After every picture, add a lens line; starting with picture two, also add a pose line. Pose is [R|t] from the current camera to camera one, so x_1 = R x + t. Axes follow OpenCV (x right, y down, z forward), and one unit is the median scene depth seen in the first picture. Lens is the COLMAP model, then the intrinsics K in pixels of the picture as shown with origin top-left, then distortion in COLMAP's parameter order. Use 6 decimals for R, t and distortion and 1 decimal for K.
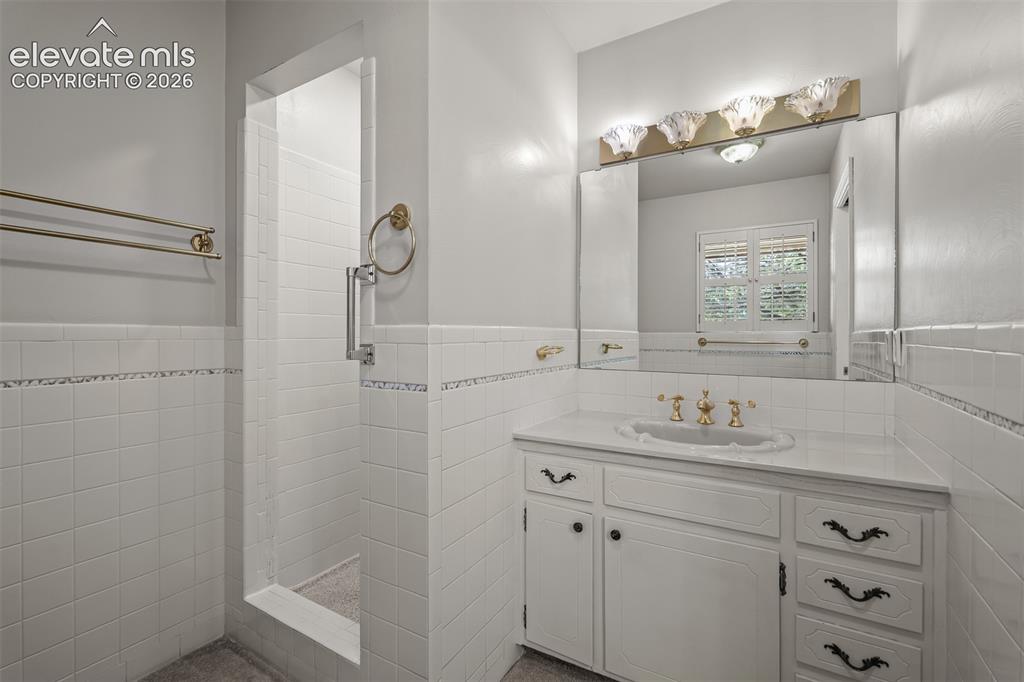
lens RADIAL K [[459.4, 0, 511.1], [0, 459.4, 336.5], [0, 0, 1]] dist [-0.005239, 0.002453]
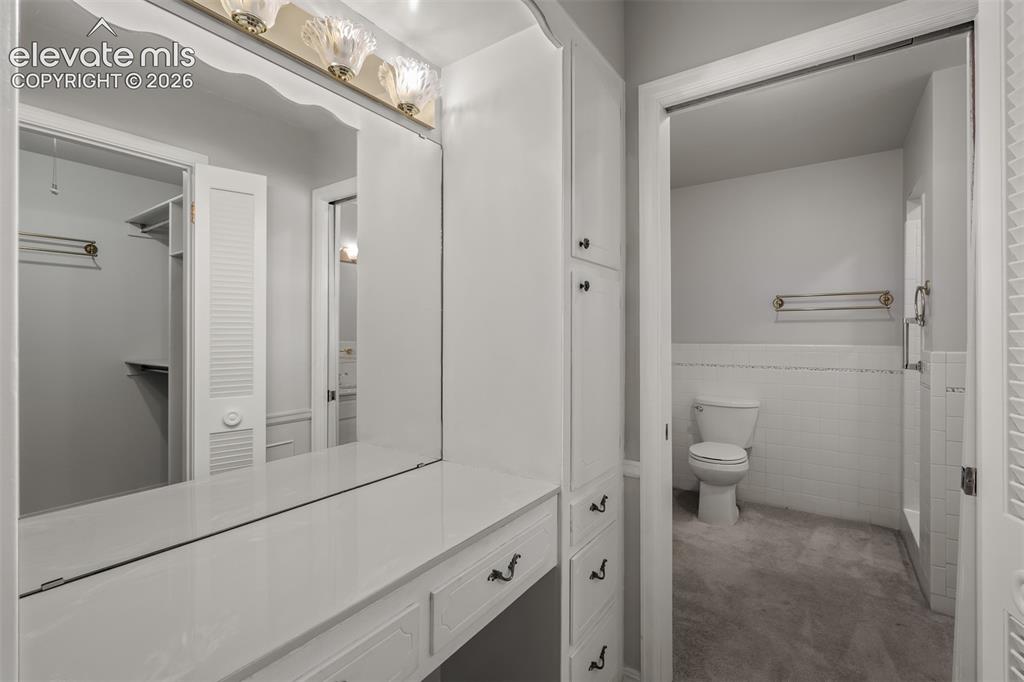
lens RADIAL K [[459.4, 0, 512.0], [0, 459.4, 336.7], [0, 0, 1]] dist [-0.005239, 0.002453]
pose [[-0.071879, 0.002817, -0.997409, 1.243892], [-0.005172, 0.999982, 0.003197, -0.058287], [0.997400, 0.005388, -0.071863, -0.324956]]
